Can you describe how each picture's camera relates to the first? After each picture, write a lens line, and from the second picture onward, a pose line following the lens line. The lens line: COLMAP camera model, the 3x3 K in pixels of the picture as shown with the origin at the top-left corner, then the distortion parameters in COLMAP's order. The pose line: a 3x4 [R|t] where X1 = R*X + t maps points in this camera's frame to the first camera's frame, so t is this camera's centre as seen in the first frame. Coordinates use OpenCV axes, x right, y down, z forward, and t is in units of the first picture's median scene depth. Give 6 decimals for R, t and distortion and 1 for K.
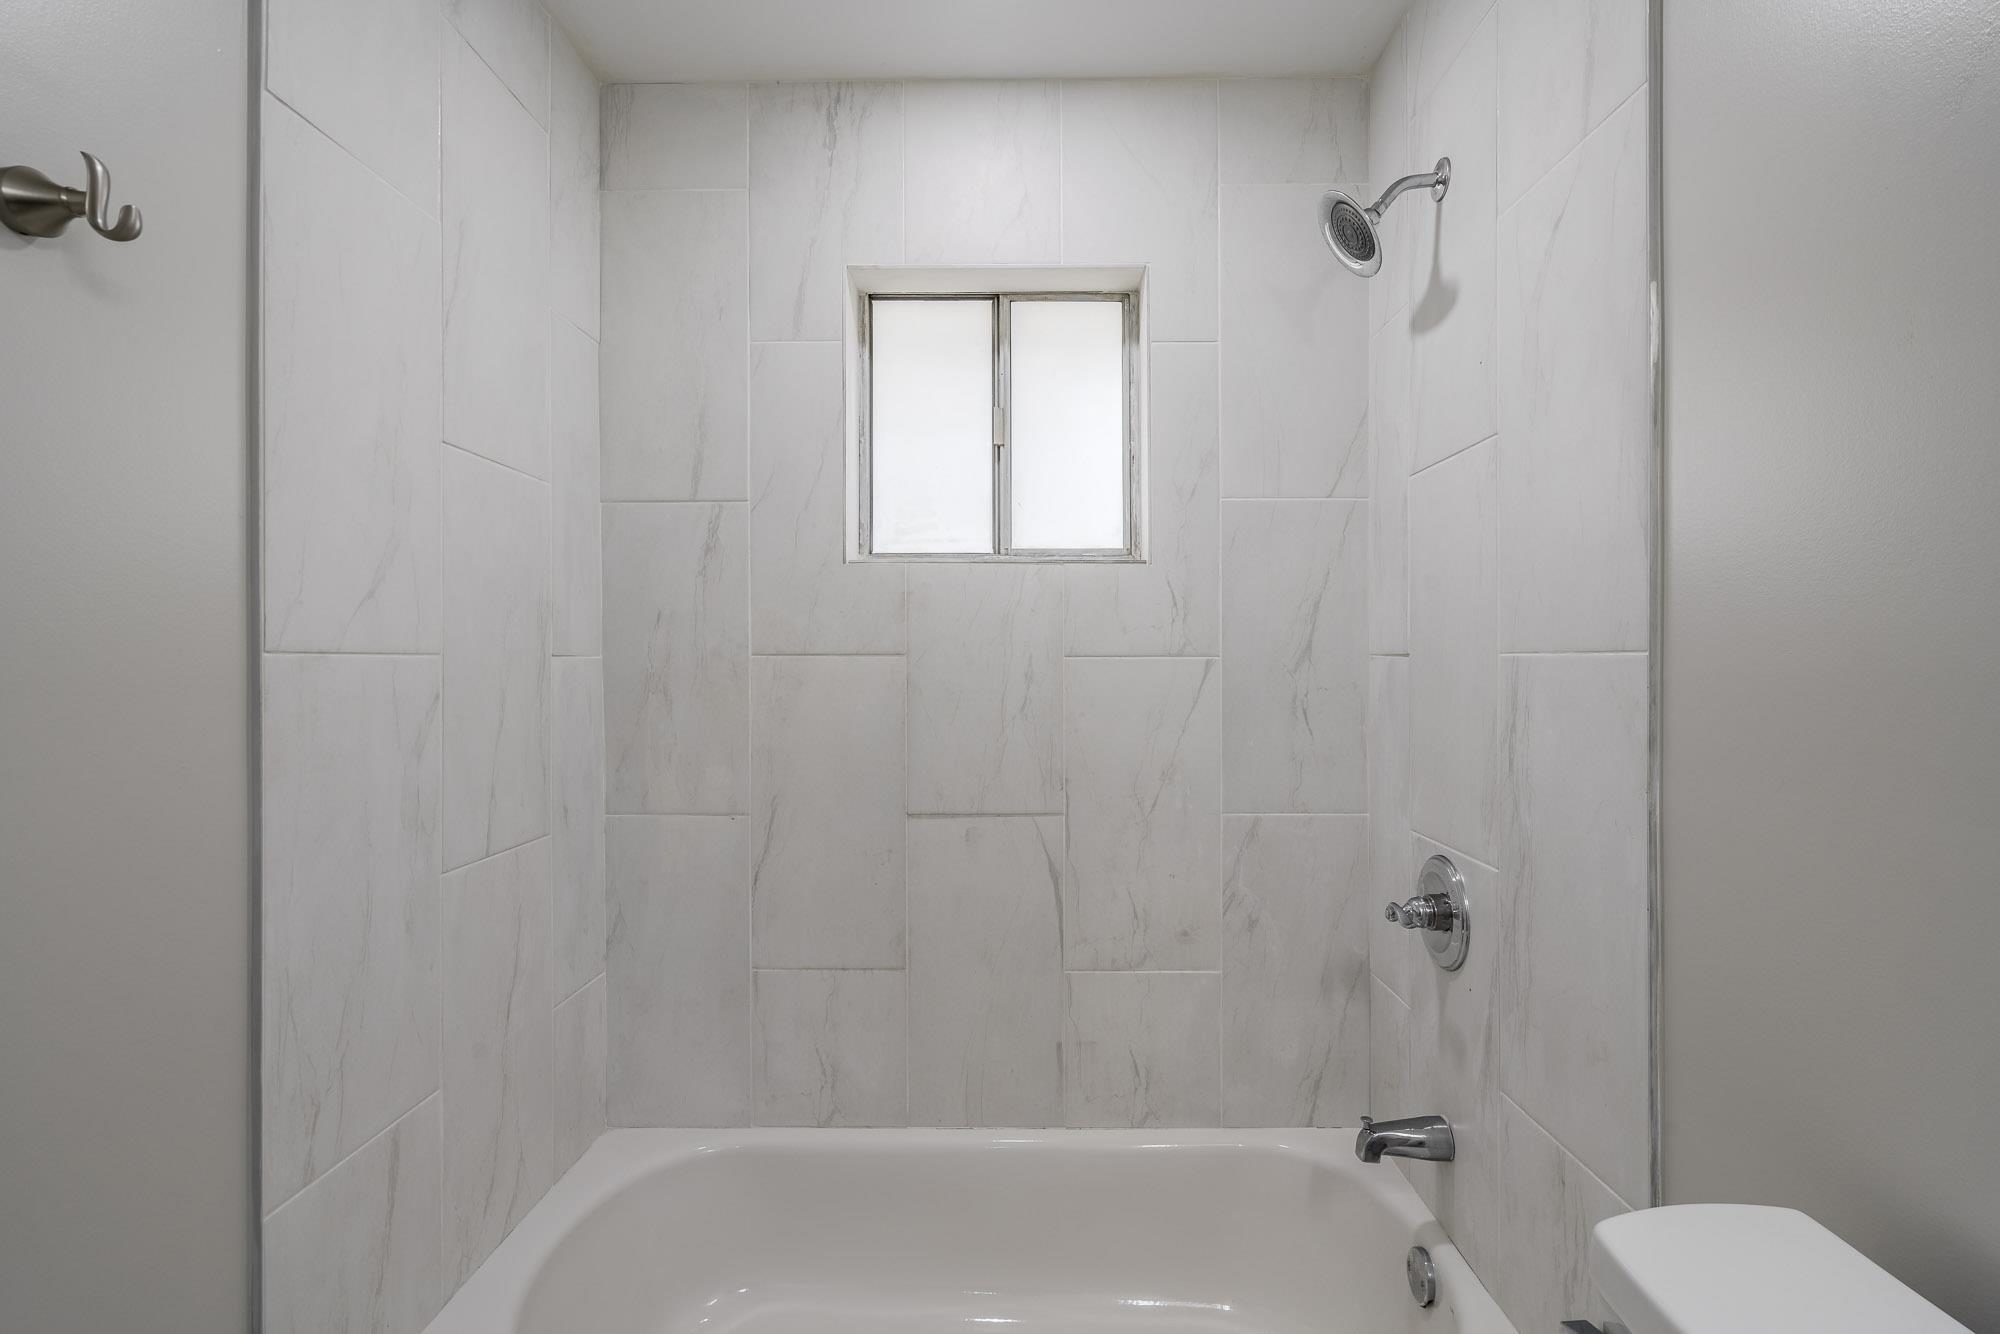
lens RADIAL K [[948.3, 0, 1004.4], [0, 948.3, 660.3], [0, 0, 1]] dist [-0.009158, 0.000918]
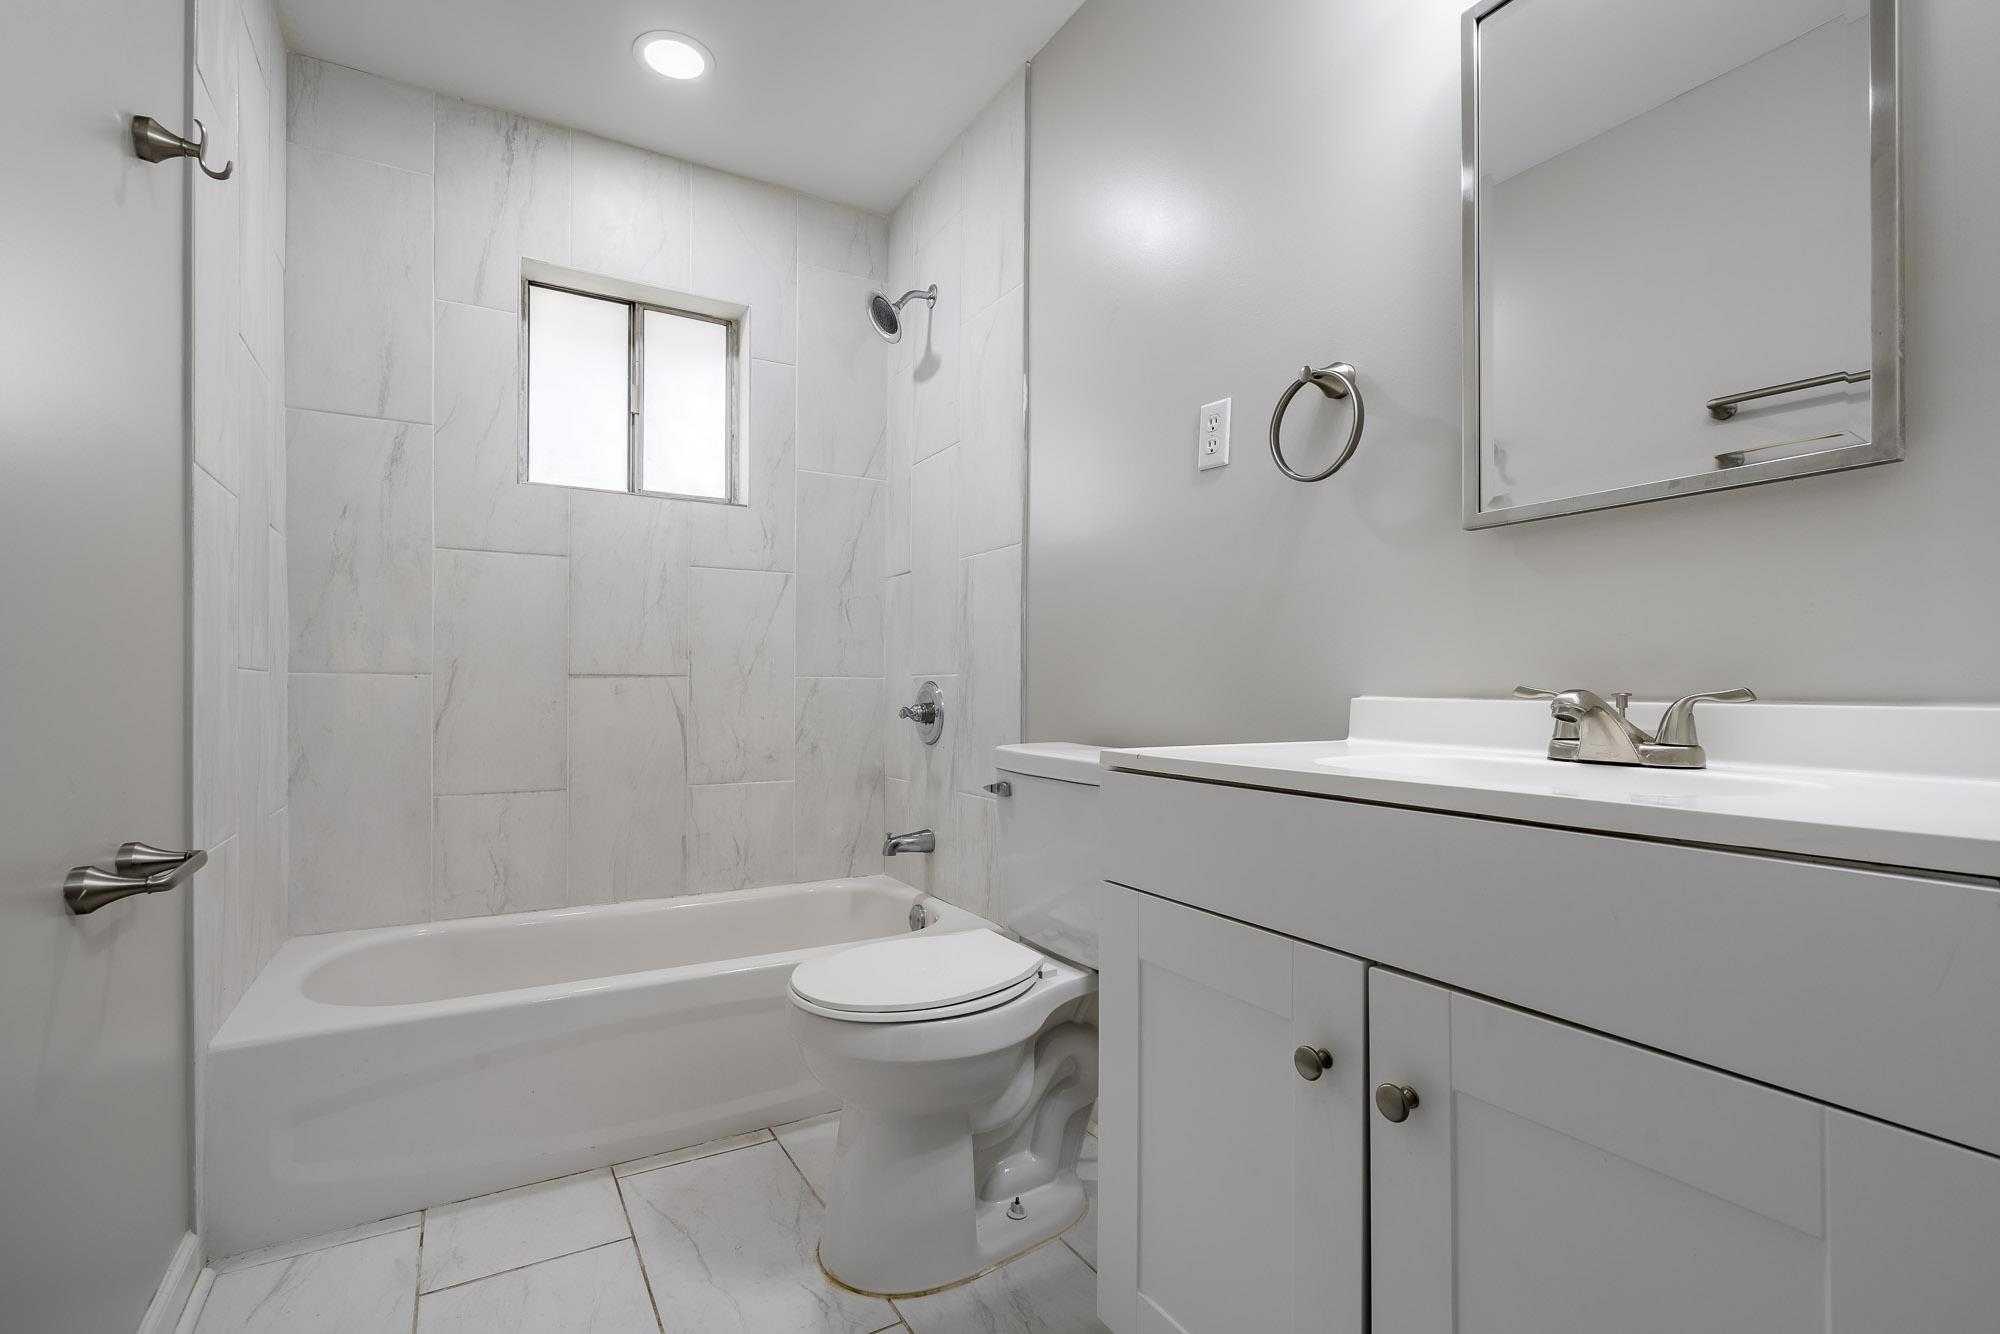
lens RADIAL K [[911.2, 0, 990.8], [0, 911.2, 685.5], [0, 0, 1]] dist [-0.002667, 0.000856]
pose [[0.863667, 0.004808, 0.504040, -0.237311], [-0.007964, 0.999960, 0.004108, 0.167596], [-0.504000, -0.007562, 0.863670, -0.423647]]
